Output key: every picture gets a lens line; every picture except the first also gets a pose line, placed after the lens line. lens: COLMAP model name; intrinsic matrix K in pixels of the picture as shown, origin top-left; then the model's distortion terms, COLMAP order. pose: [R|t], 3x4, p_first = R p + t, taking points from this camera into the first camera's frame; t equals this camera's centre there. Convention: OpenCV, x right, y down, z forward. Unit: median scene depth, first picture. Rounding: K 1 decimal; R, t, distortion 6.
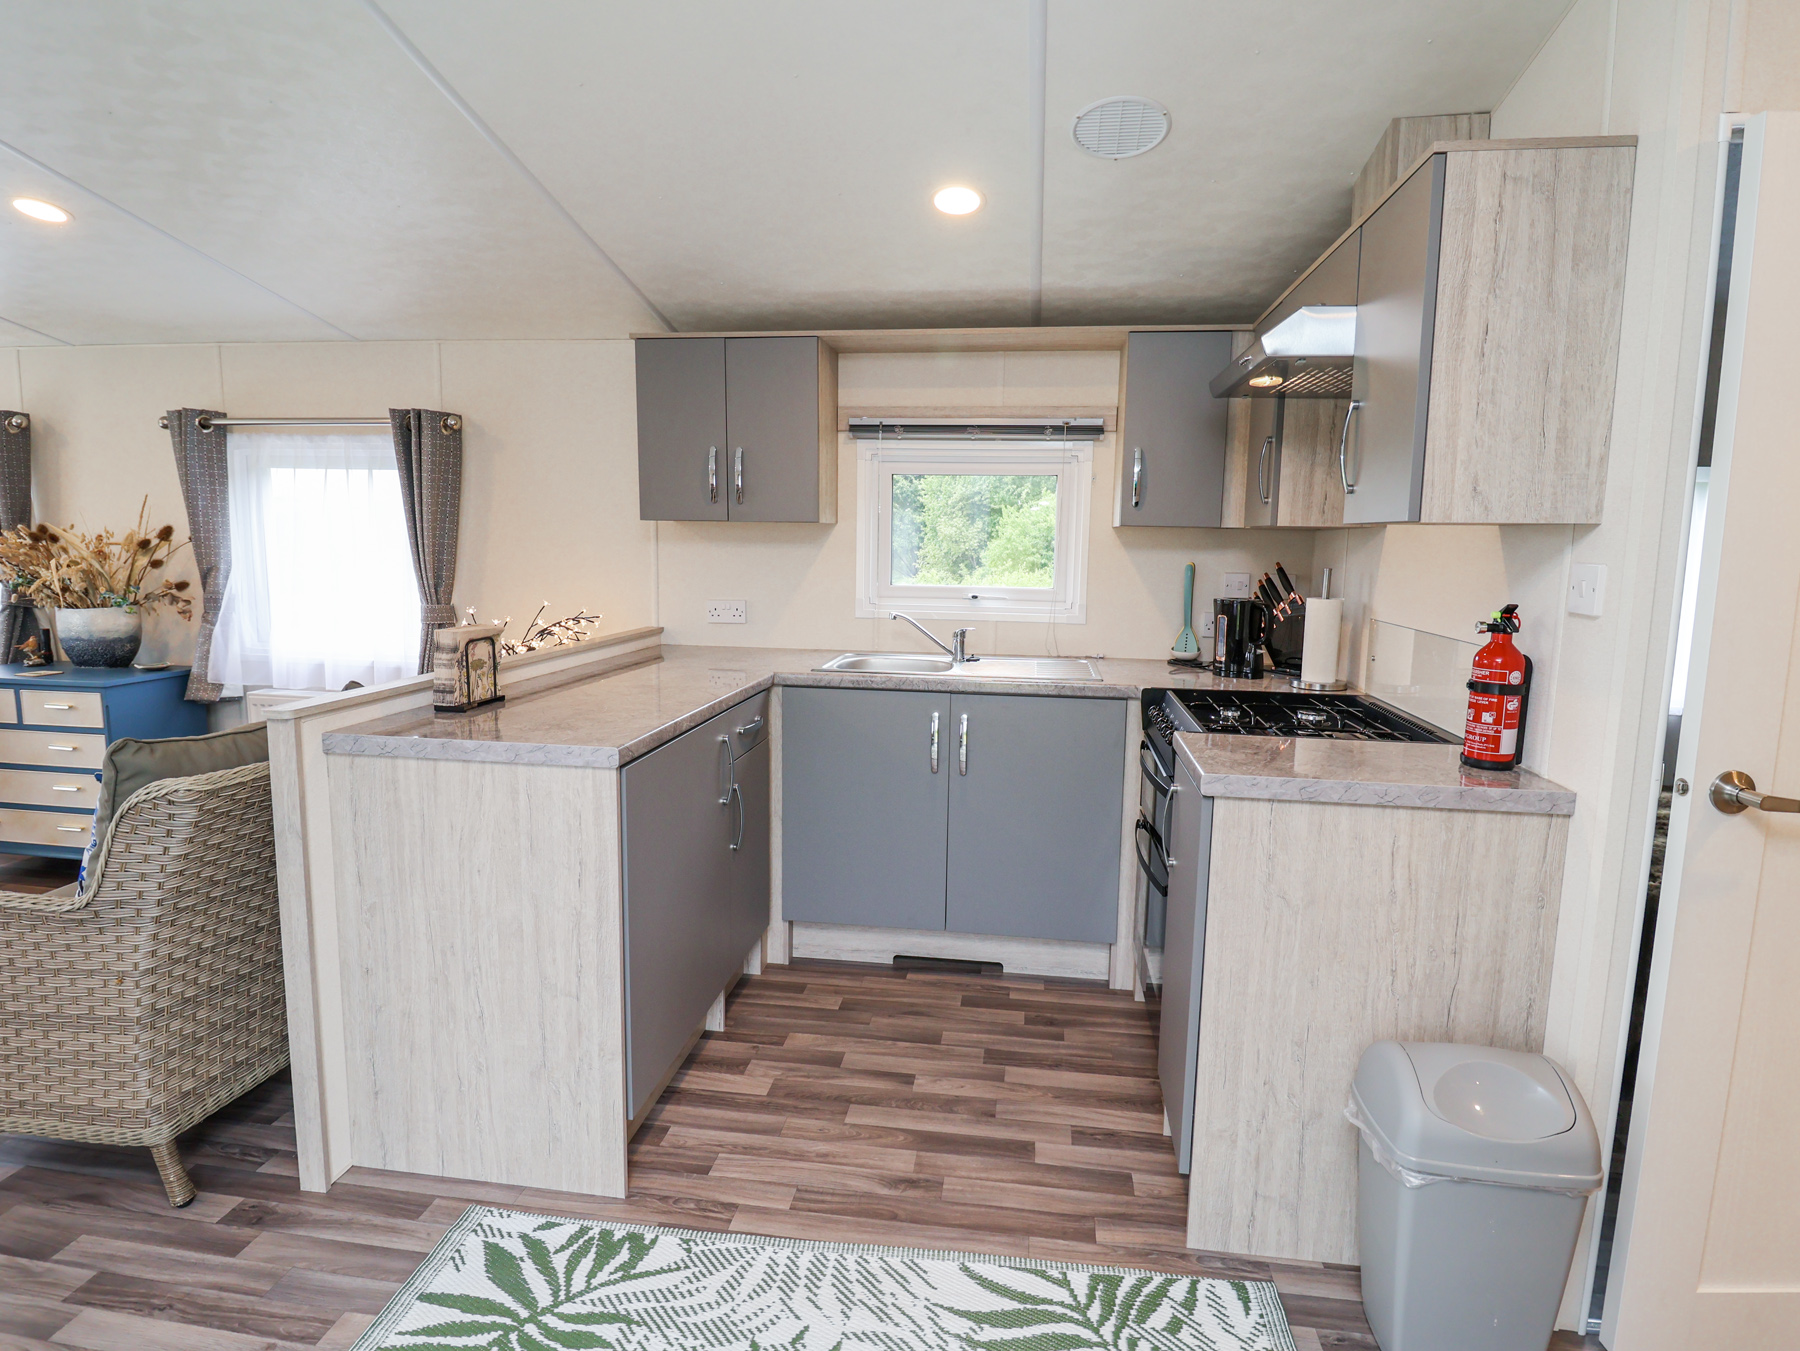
lens RADIAL K [[952.7, 0, 900.0], [0, 952.7, 675.5], [0, 0, 1]] dist [-0.012976, 0.000096]
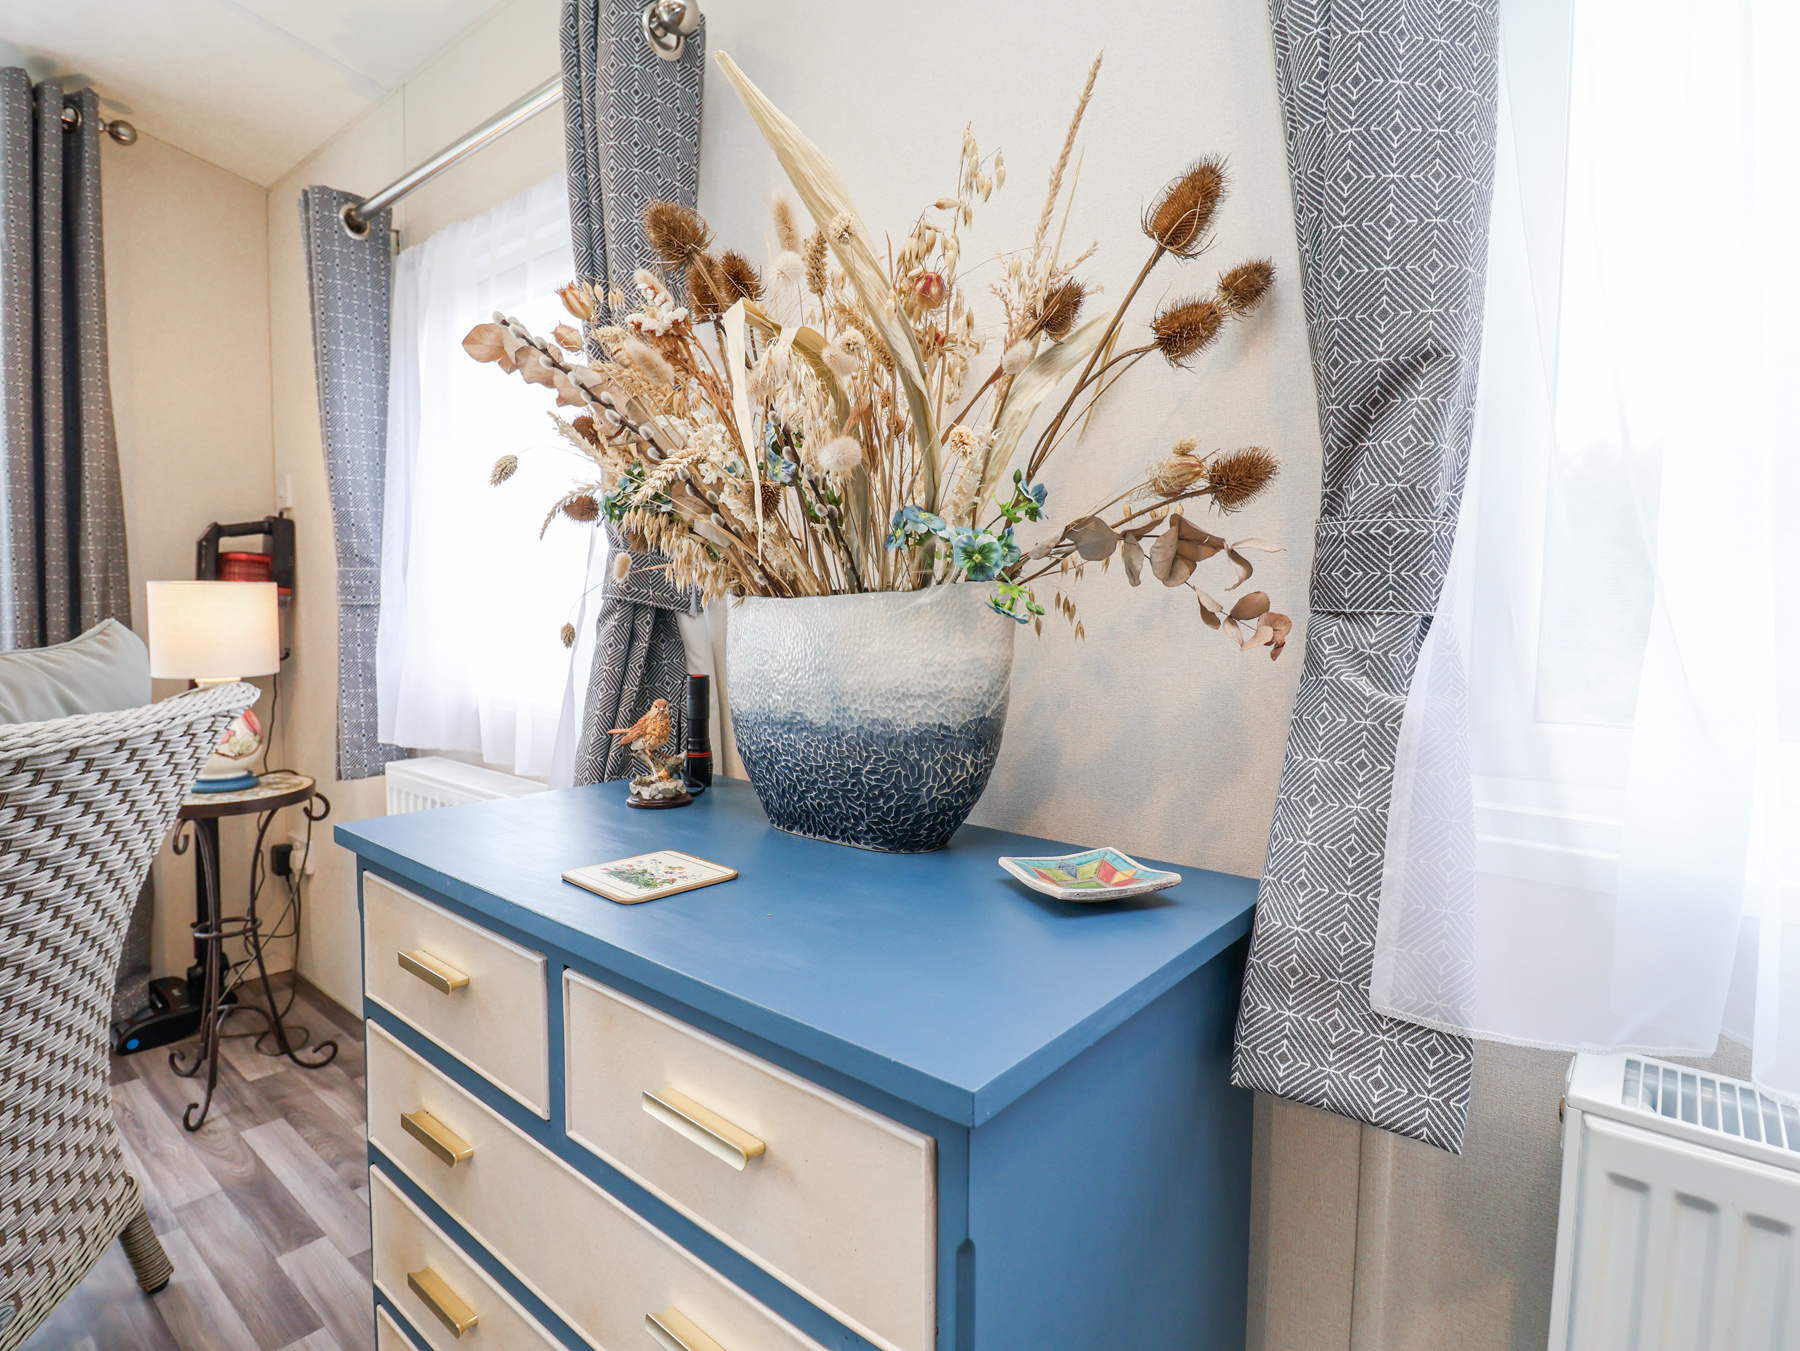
lens RADIAL K [[952.7, 0, 900.0], [0, 952.7, 675.5], [0, 0, 1]] dist [-0.012976, 0.000096]
pose [[0.851483, 0.029925, -0.523528, -0.713866], [-0.067437, 0.996329, -0.052732, -0.039222], [0.520028, 0.080206, 0.850375, 0.798860]]
